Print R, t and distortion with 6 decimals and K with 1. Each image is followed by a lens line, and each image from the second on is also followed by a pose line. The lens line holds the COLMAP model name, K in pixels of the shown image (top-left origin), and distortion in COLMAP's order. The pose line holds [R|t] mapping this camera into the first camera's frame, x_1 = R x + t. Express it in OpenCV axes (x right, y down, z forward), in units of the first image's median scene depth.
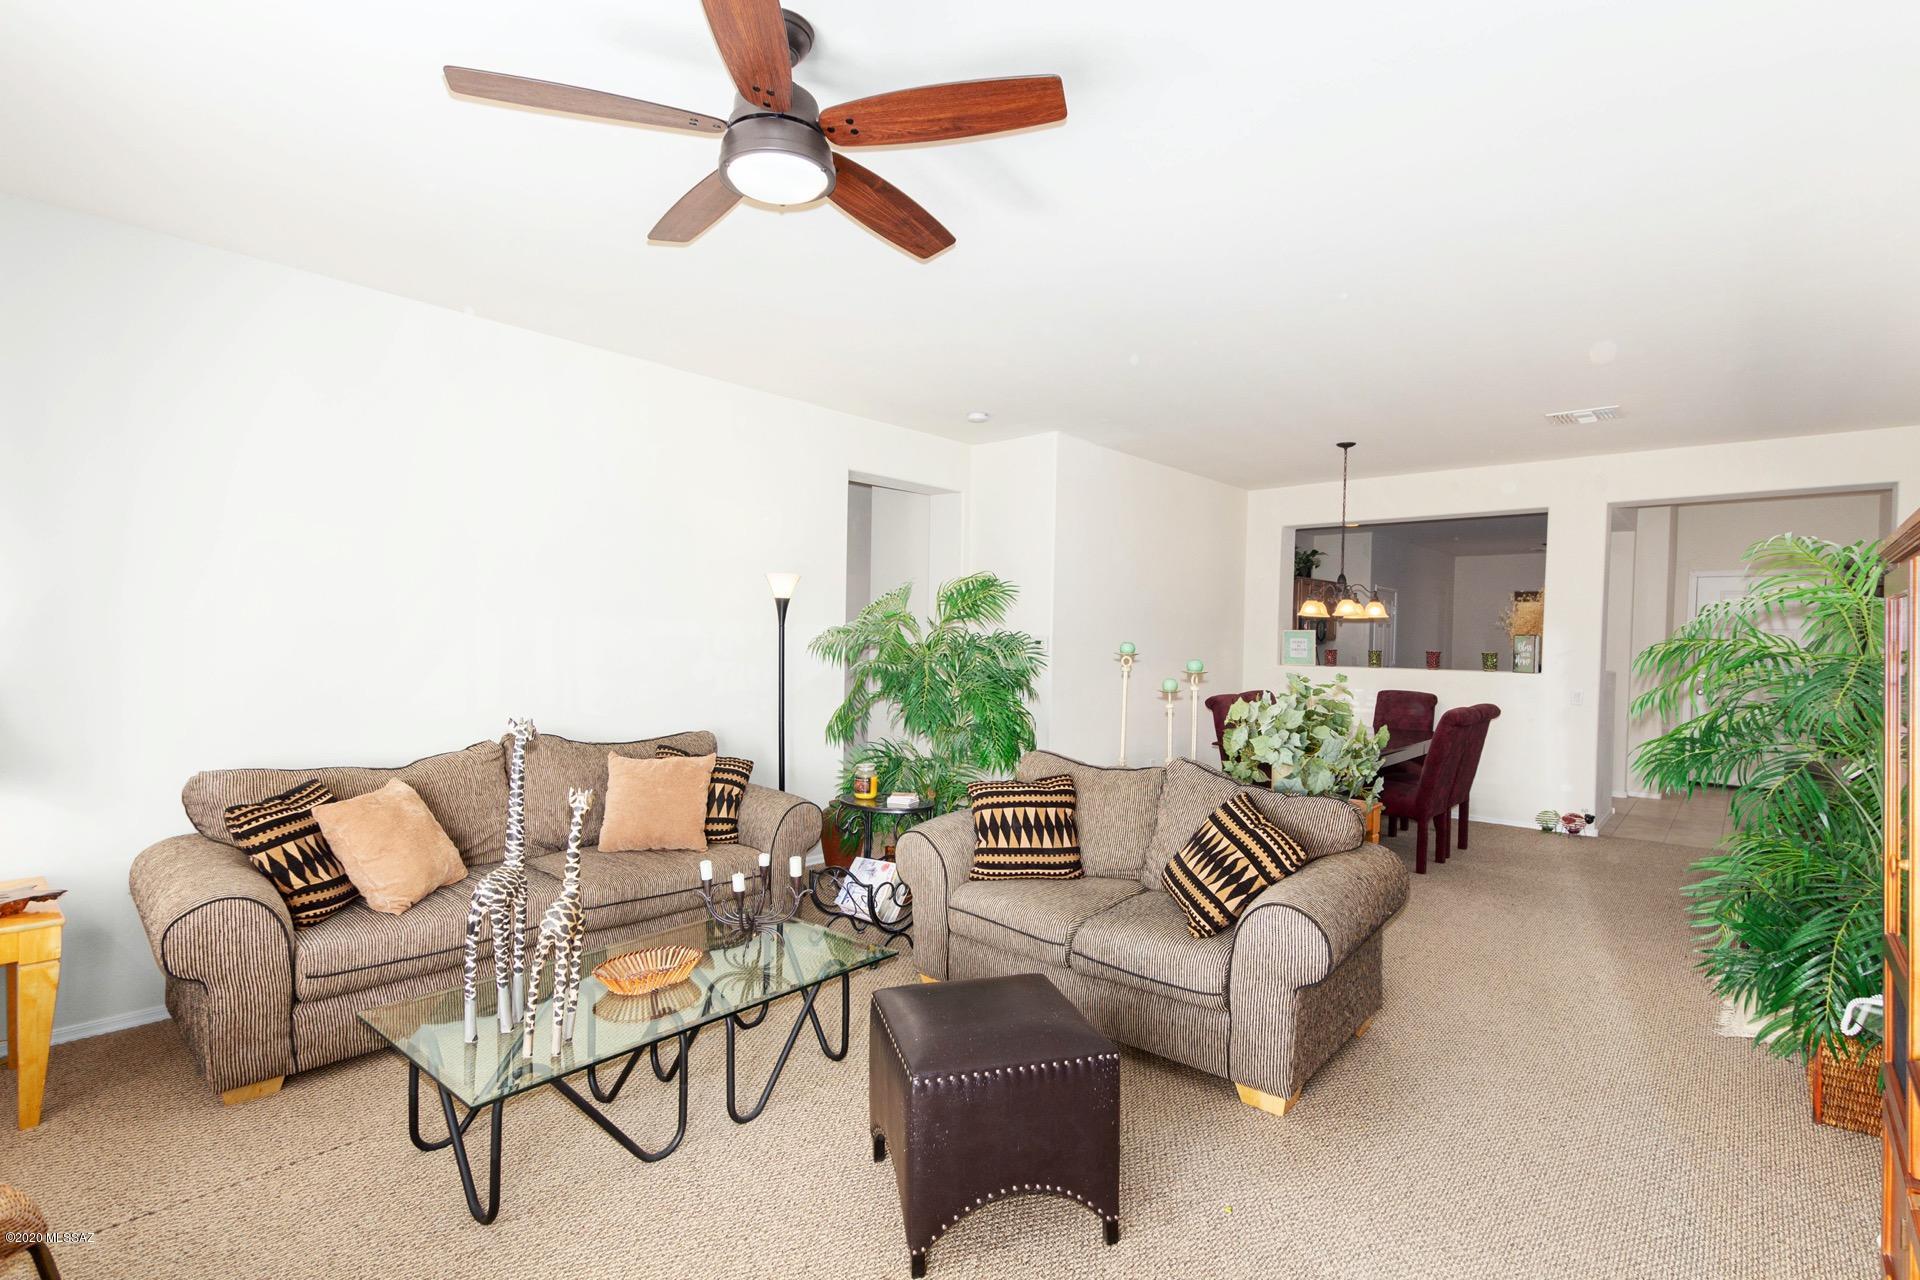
lens RADIAL K [[900.4, 0, 960.0], [0, 900.4, 640.0], [0, 0, 1]] dist [0.001138, -0.000465]
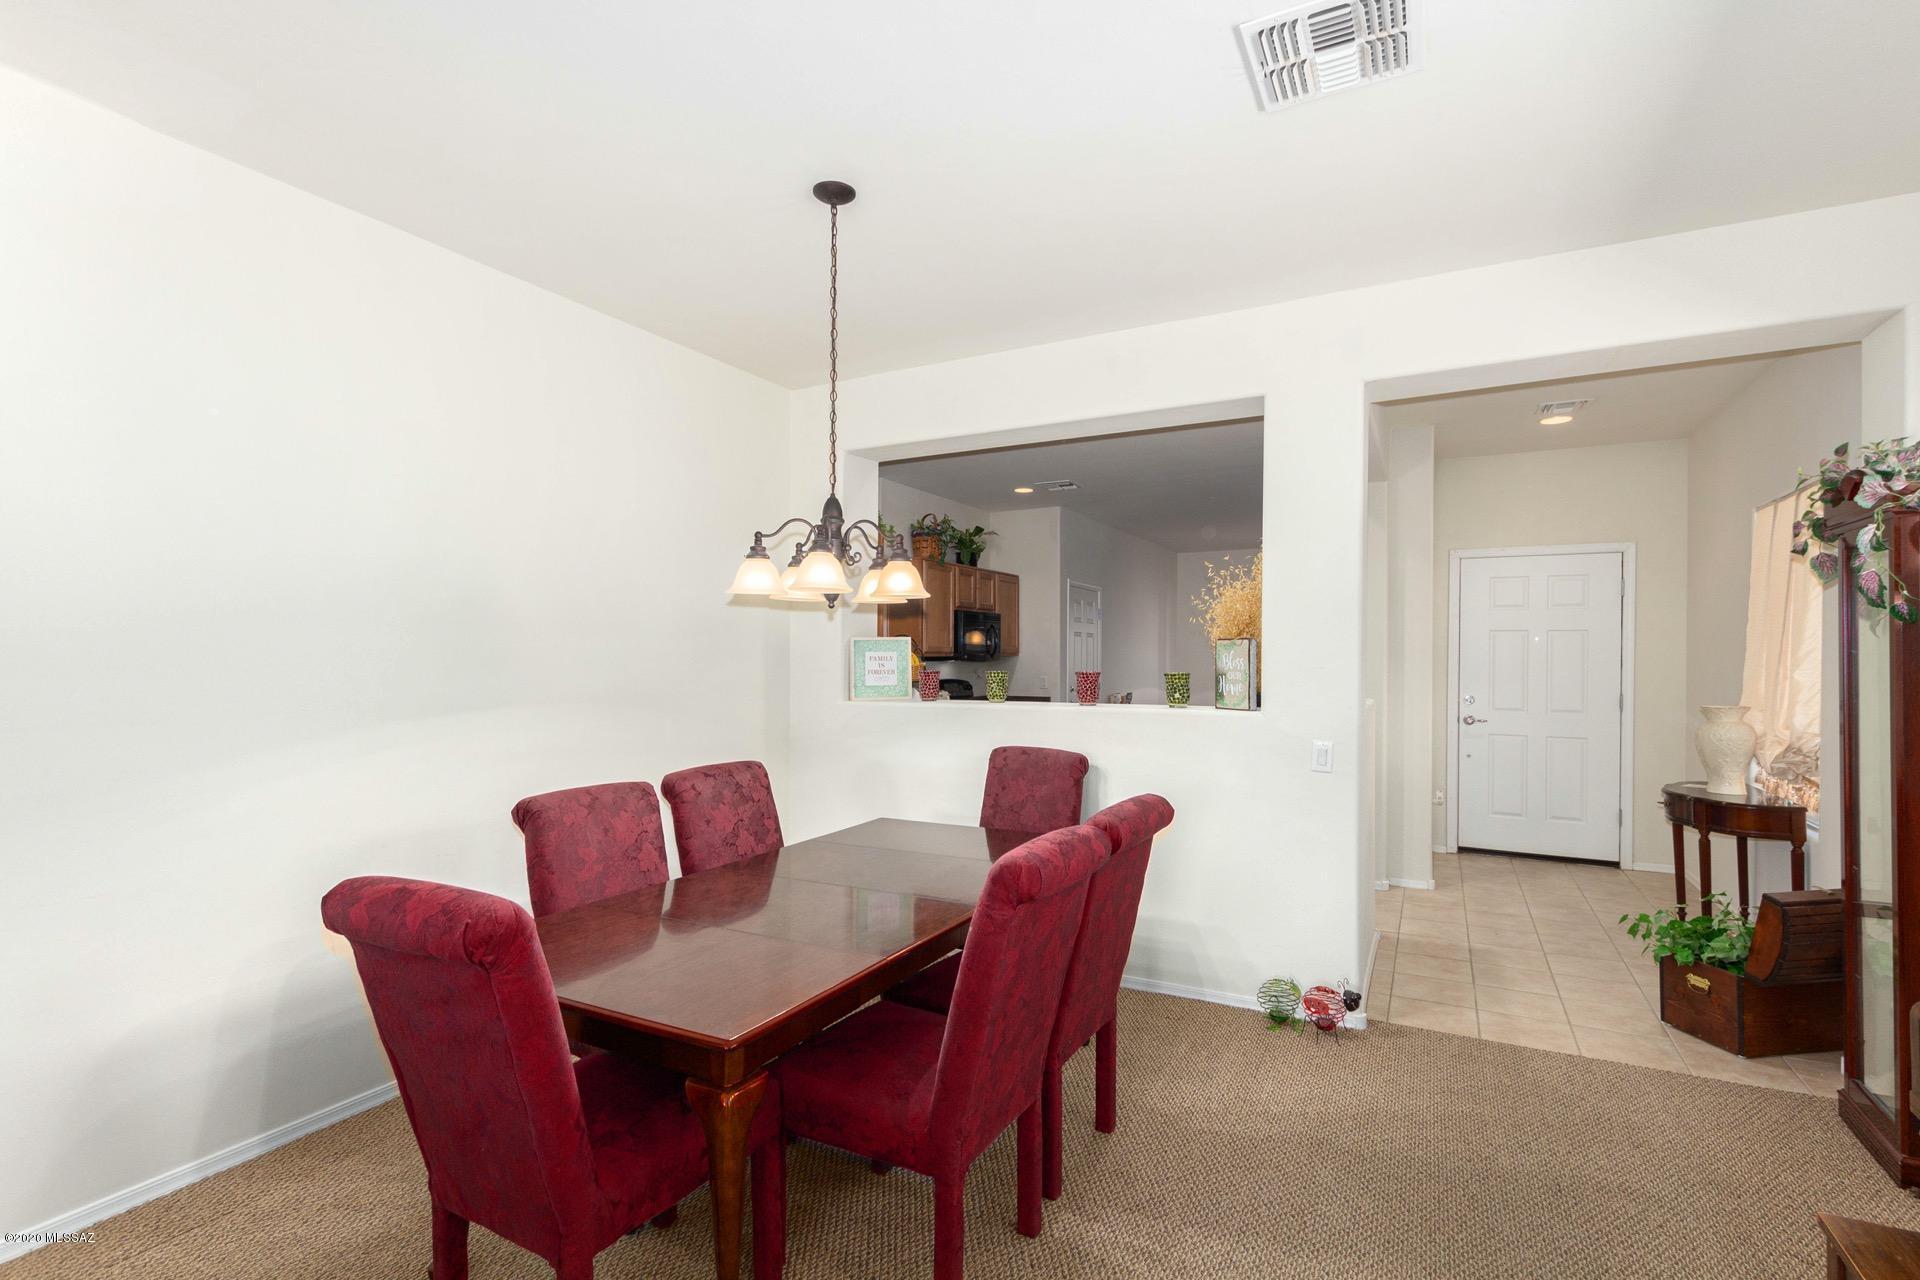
lens RADIAL K [[900.4, 0, 960.0], [0, 900.4, 640.0], [0, 0, 1]] dist [0.001138, -0.000465]
pose [[0.972776, -0.011453, 0.231466, 0.349133], [0.016665, 0.999649, -0.020576, 0.003738], [-0.231149, 0.023873, 0.972625, 0.522729]]
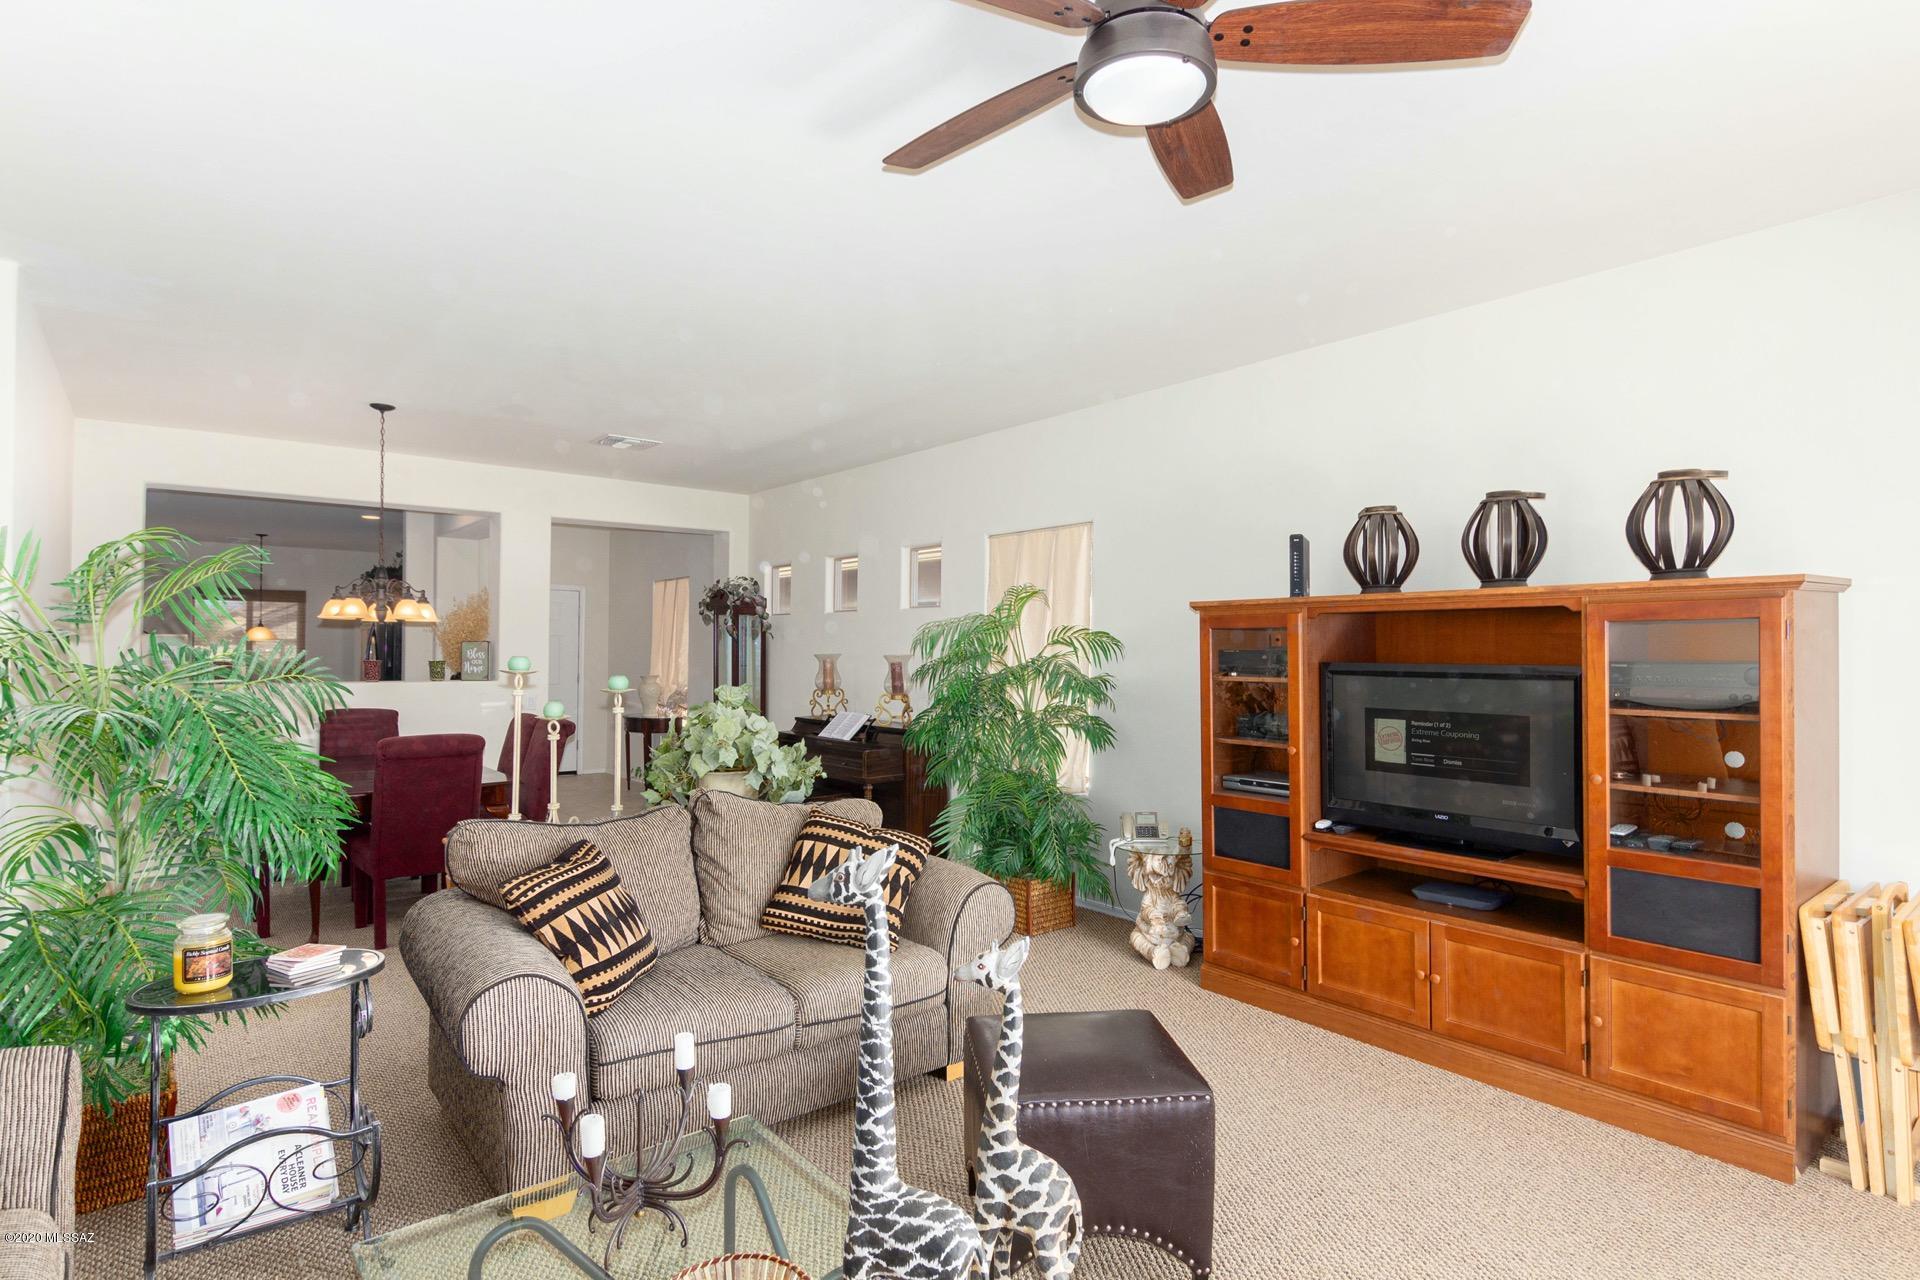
lens RADIAL K [[999.7, 0, 960.0], [0, 999.7, 640.0], [0, 0, 1]] dist [-0.000489, 0.000045]
pose [[0.180785, -0.000951, 0.983522, -0.335050], [0.003034, 0.999995, 0.000410, -0.006265], [-0.983518, 0.002910, 0.180787, 0.302237]]
